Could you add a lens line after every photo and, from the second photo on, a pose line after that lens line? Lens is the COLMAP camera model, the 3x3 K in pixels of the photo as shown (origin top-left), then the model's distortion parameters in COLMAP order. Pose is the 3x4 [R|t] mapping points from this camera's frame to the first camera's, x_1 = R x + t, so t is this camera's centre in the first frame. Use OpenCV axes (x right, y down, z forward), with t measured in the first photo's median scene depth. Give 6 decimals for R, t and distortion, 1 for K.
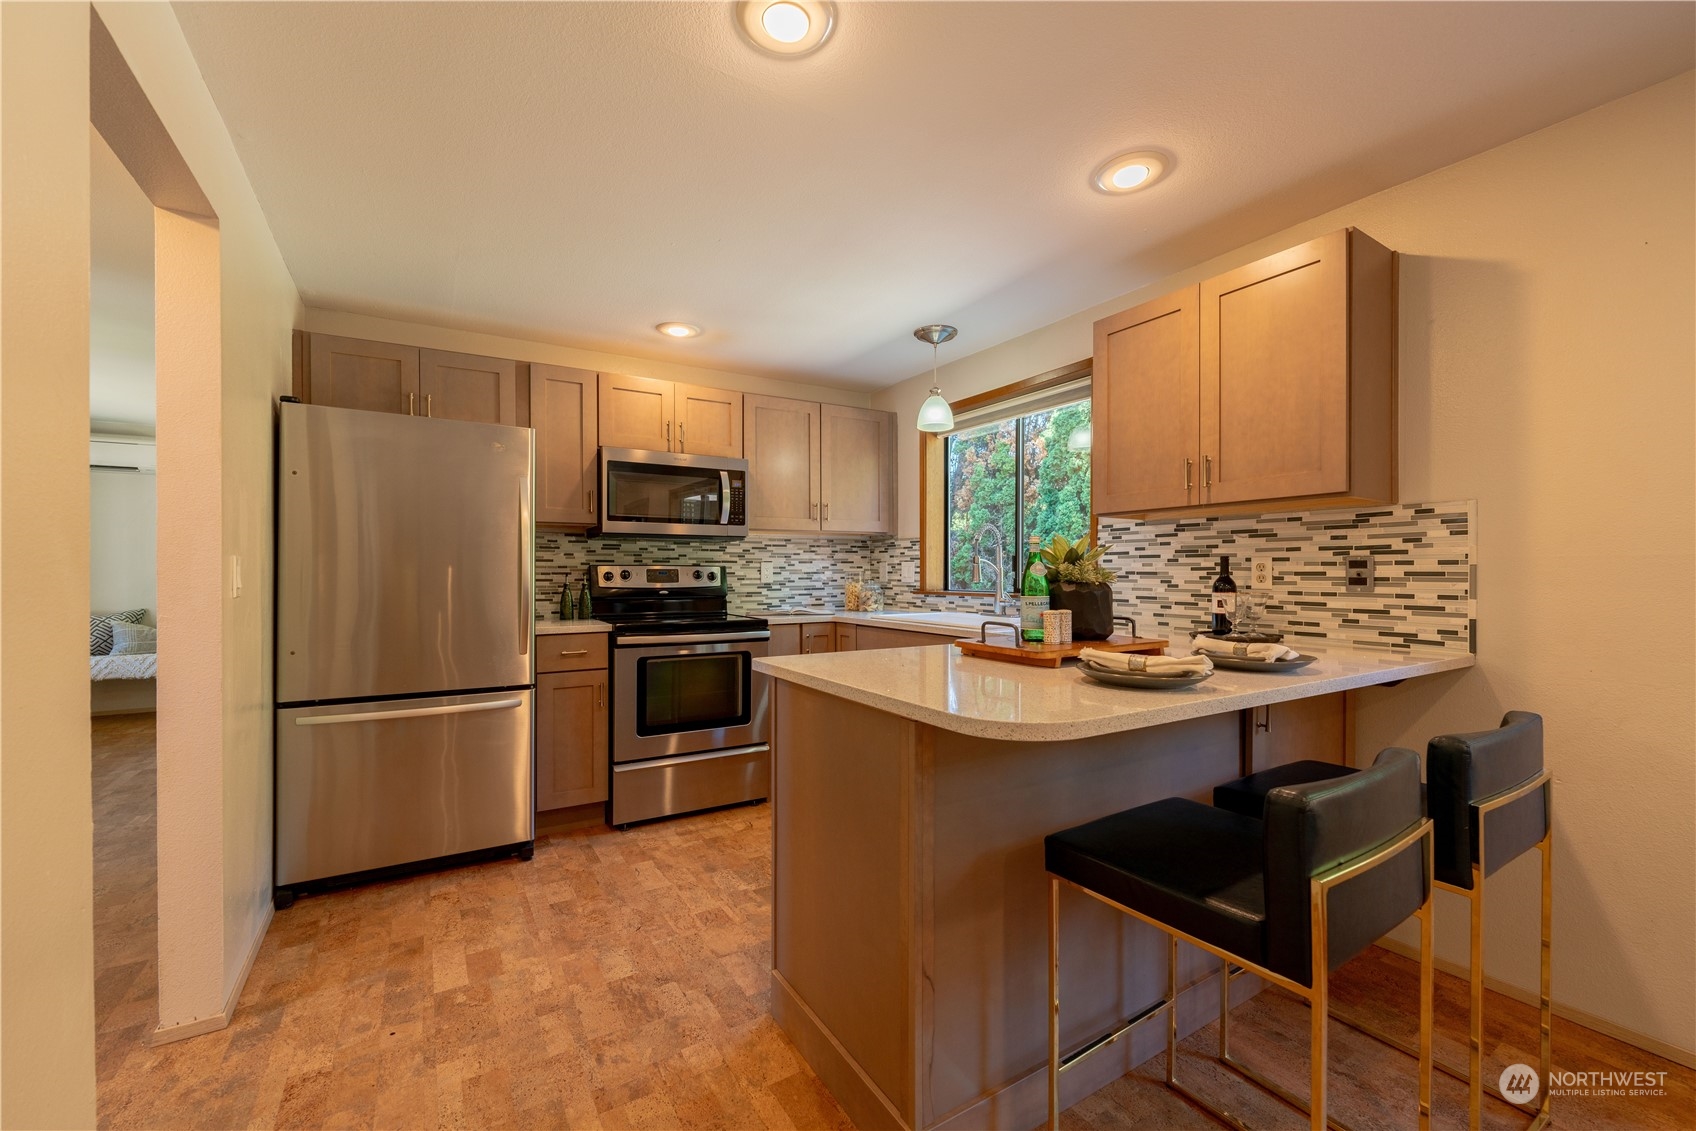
lens RADIAL K [[690.5, 0, 844.9], [0, 690.5, 566.7], [0, 0, 1]] dist [0.007882, -0.000596]
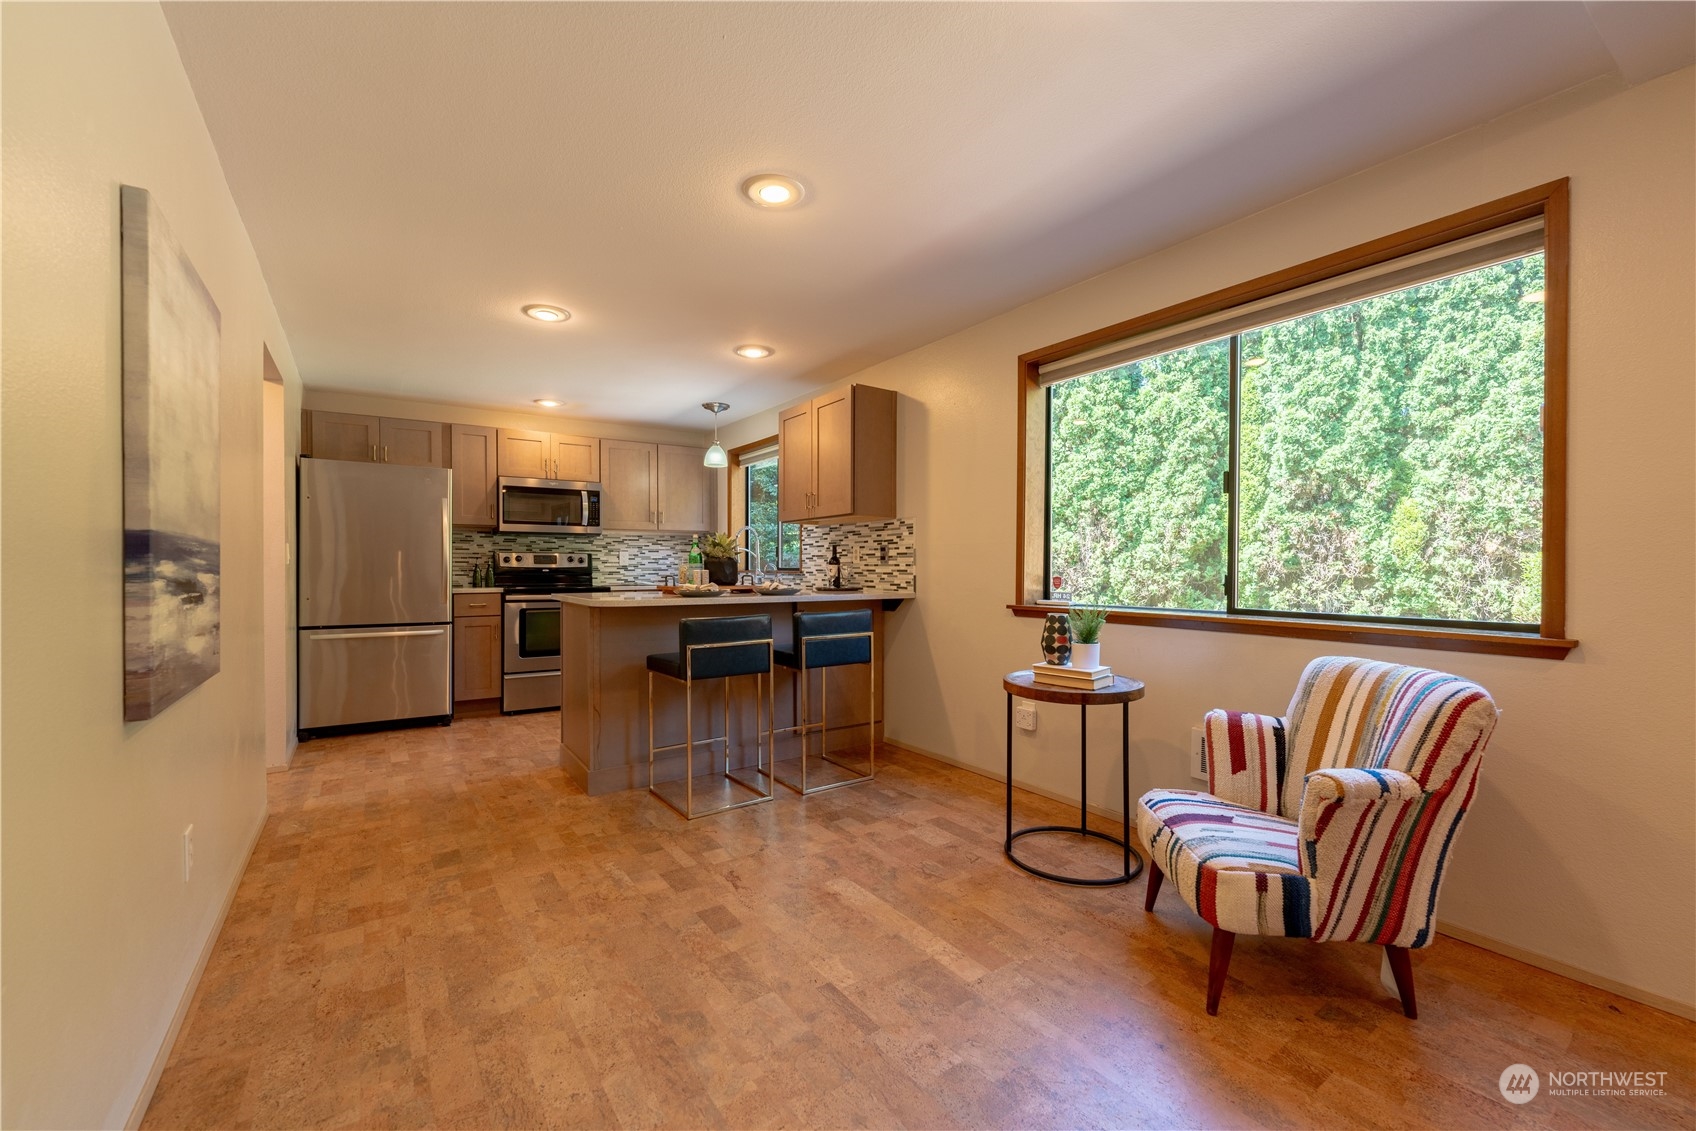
lens RADIAL K [[690.5, 0, 850.1], [0, 690.5, 566.3], [0, 0, 1]] dist [0.007882, -0.000596]
pose [[0.998375, -0.000419, 0.056988, 0.376318], [0.000140, 0.999988, 0.004907, 0.024348], [-0.056989, -0.004891, 0.998363, -0.653074]]
